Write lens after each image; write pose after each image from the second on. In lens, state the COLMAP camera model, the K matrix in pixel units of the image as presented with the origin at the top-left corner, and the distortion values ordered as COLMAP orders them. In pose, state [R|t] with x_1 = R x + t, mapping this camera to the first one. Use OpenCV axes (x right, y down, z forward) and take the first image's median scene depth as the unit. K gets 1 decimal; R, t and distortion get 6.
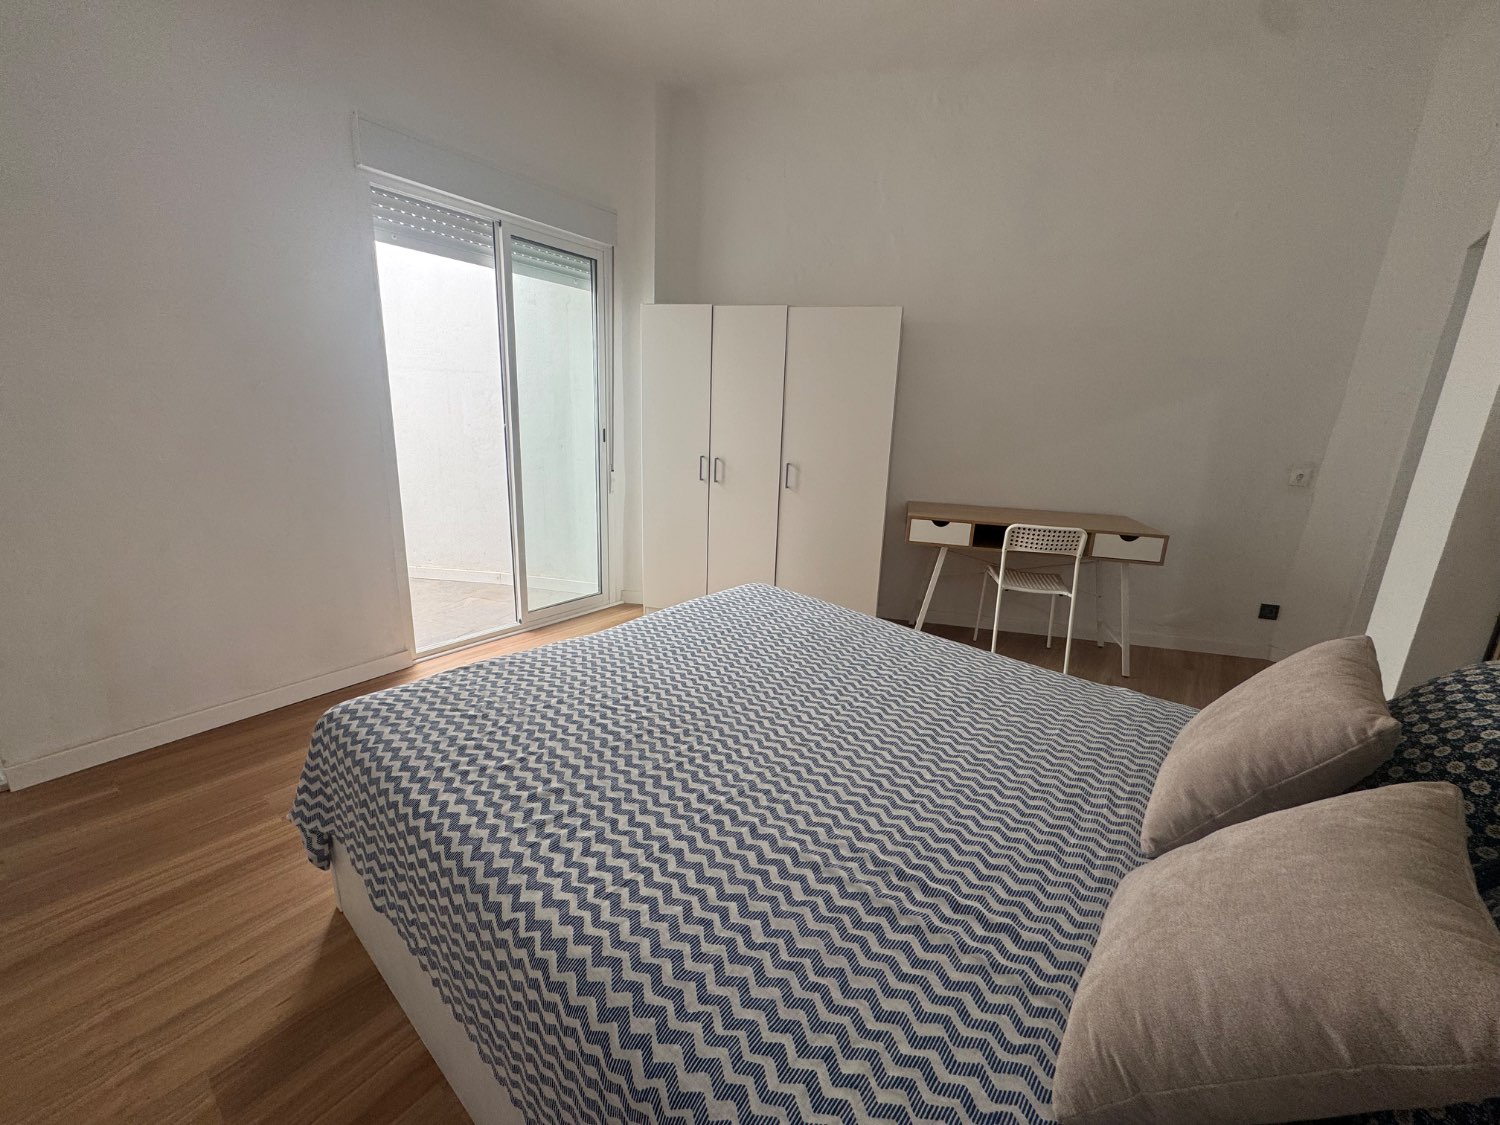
lens RADIAL K [[591.4, 0, 754.1], [0, 591.4, 562.9], [0, 0, 1]] dist [-0.005634, 0.000757]
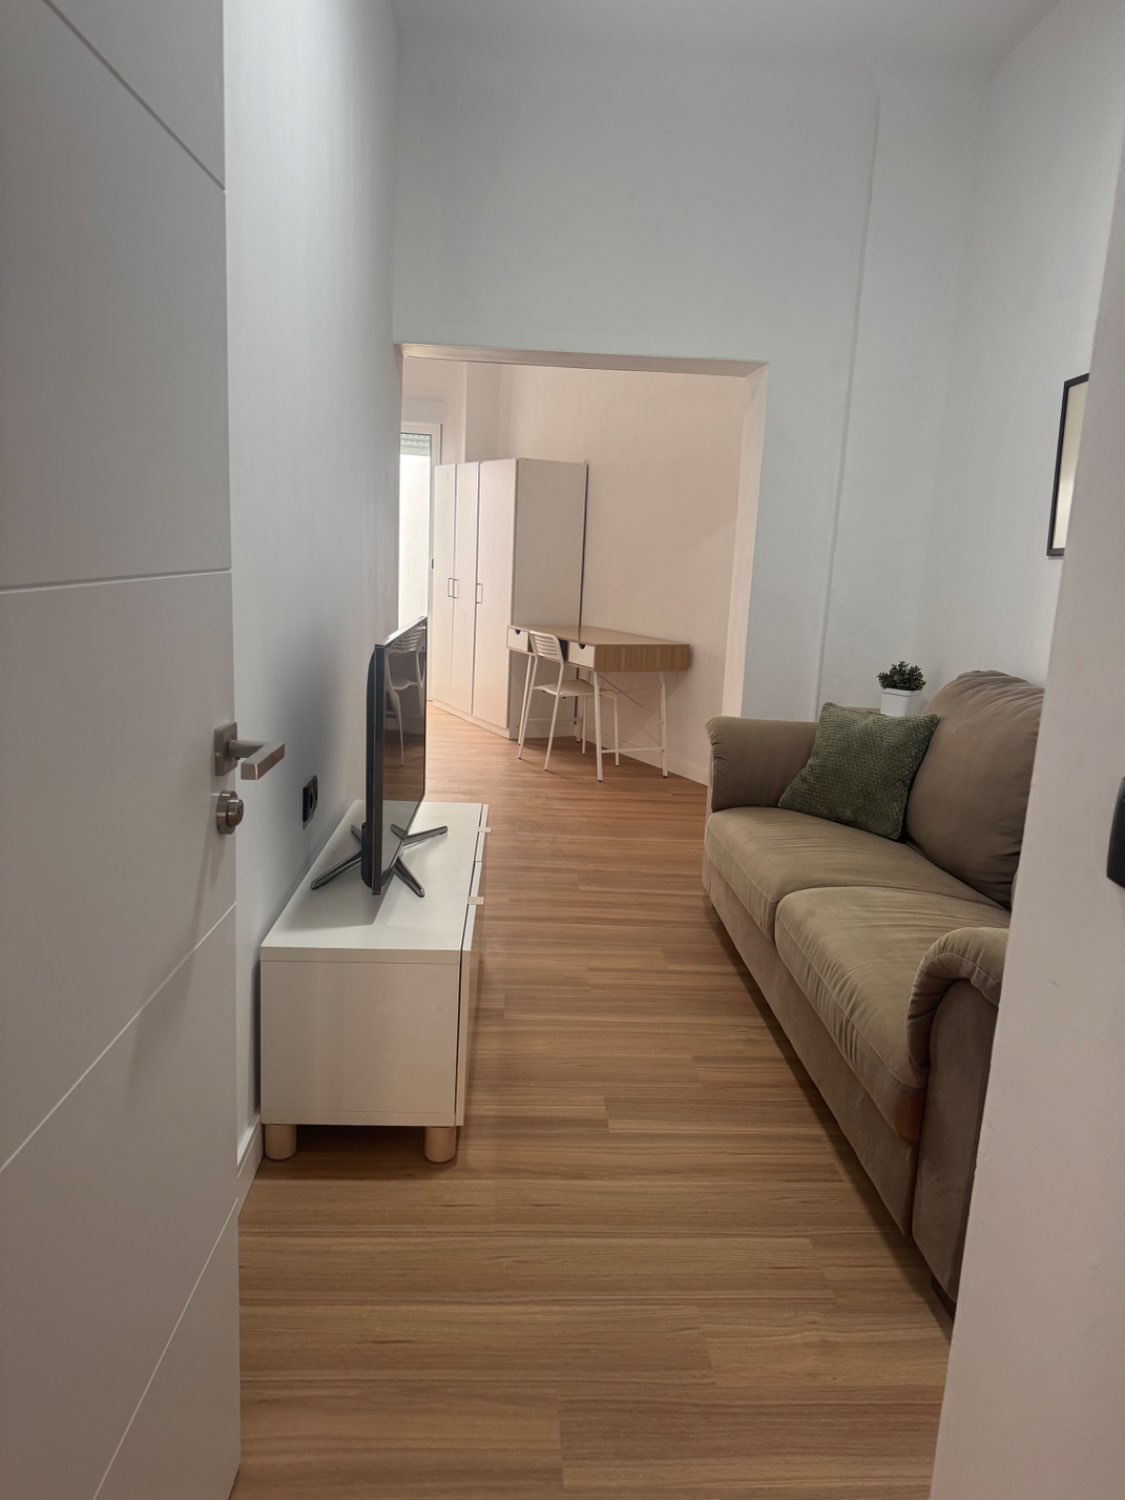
lens RADIAL K [[1039.4, 0, 563.6], [0, 1039.4, 757.1], [0, 0, 1]] dist [0.025975, -0.030970]
pose [[0.672393, 0.140023, -0.726830, 1.900712], [-0.196294, 0.980518, 0.007303, 0.145683], [0.713692, 0.137762, 0.686779, -0.344926]]
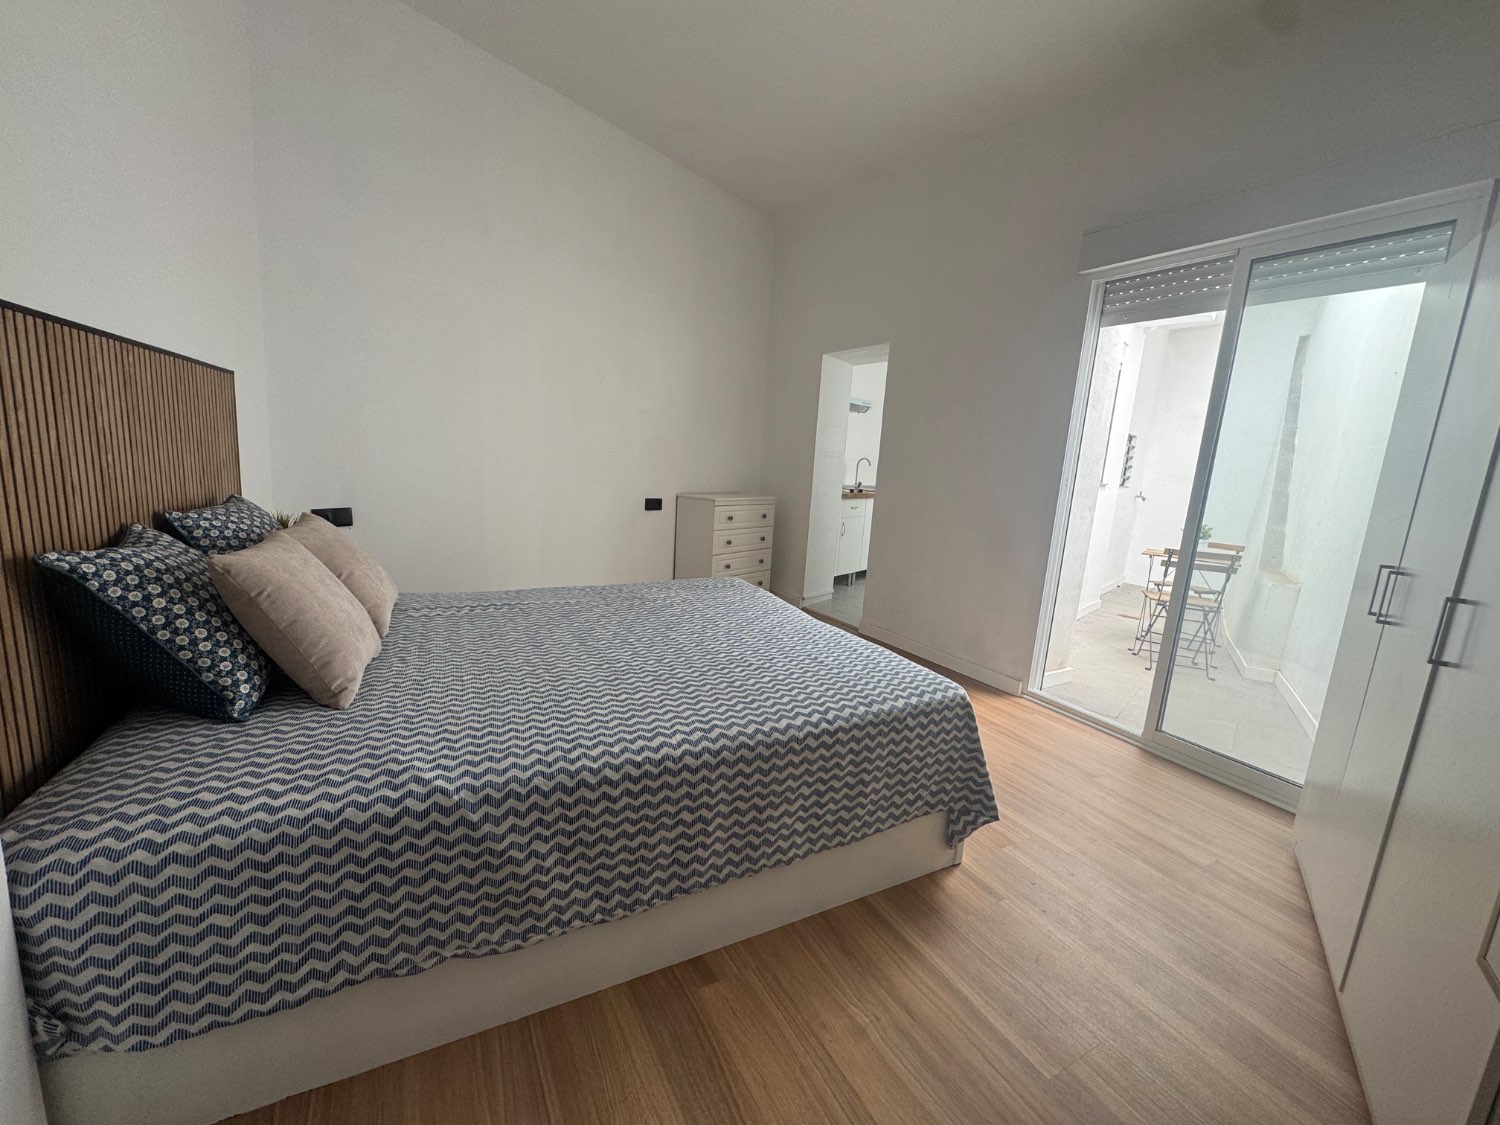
lens RADIAL K [[591.4, 0, 750.3], [0, 591.4, 562.1], [0, 0, 1]] dist [-0.005634, 0.000757]
pose [[-0.374157, 0.094929, -0.922494, 0.558087], [-0.300950, 0.928480, 0.217608, -0.142383], [0.877175, 0.359044, -0.318828, 0.758334]]
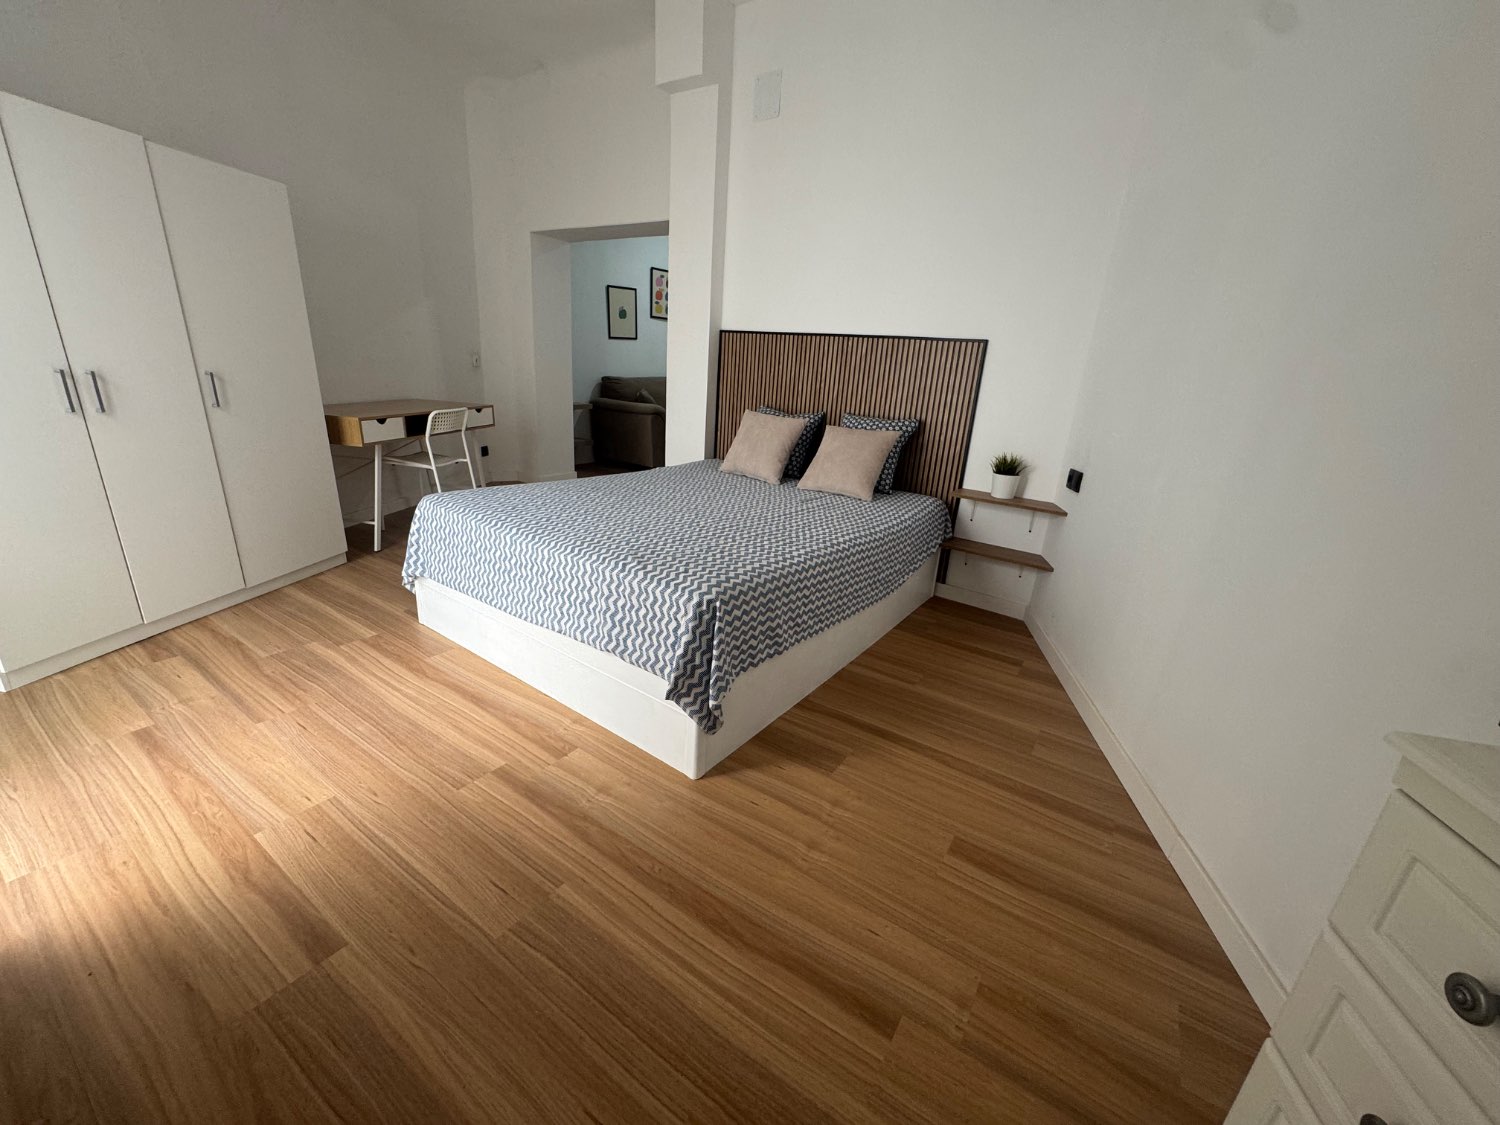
lens RADIAL K [[591.4, 0, 753.8], [0, 591.4, 562.5], [0, 0, 1]] dist [-0.005634, 0.000757]
pose [[-0.090549, -0.358779, 0.929020, -0.842763], [0.181176, 0.911351, 0.369614, -0.108763], [-0.979273, 0.201784, -0.017519, 0.427700]]
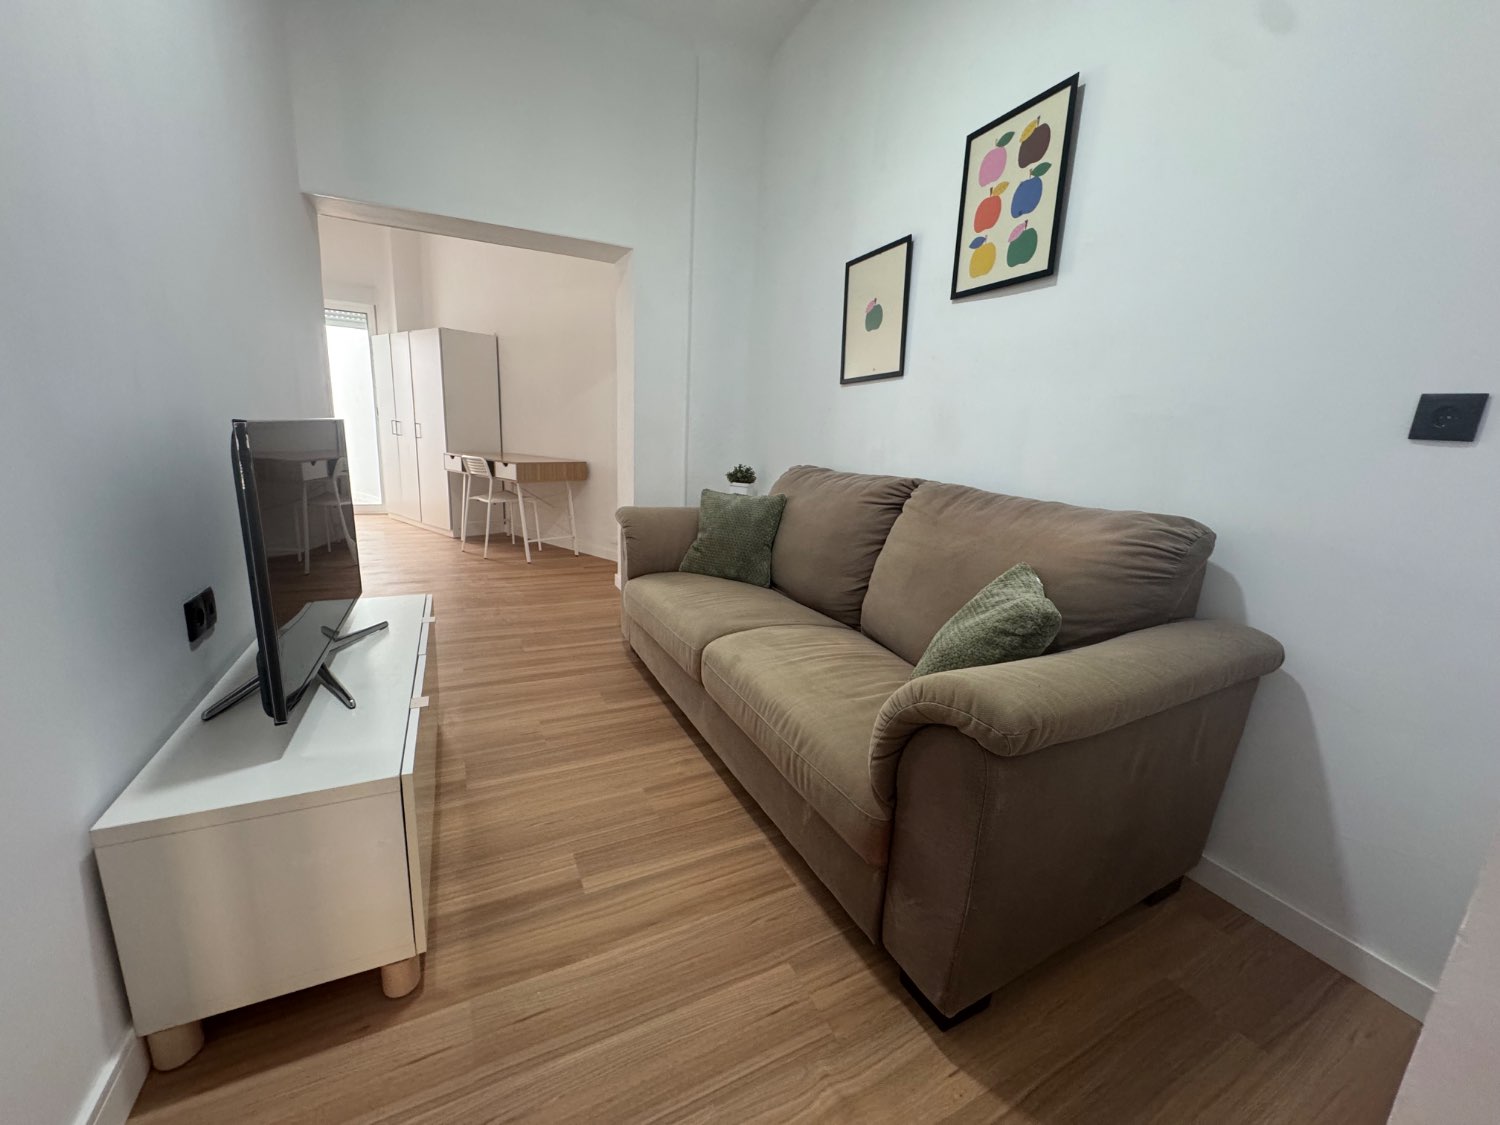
lens RADIAL K [[591.4, 0, 745.7], [0, 591.4, 560.9], [0, 0, 1]] dist [-0.005634, 0.000757]
pose [[0.910476, 0.093108, -0.402945, 1.678207], [-0.109629, 0.993808, -0.018075, 0.151533], [0.398767, 0.060631, 0.915046, -0.141239]]
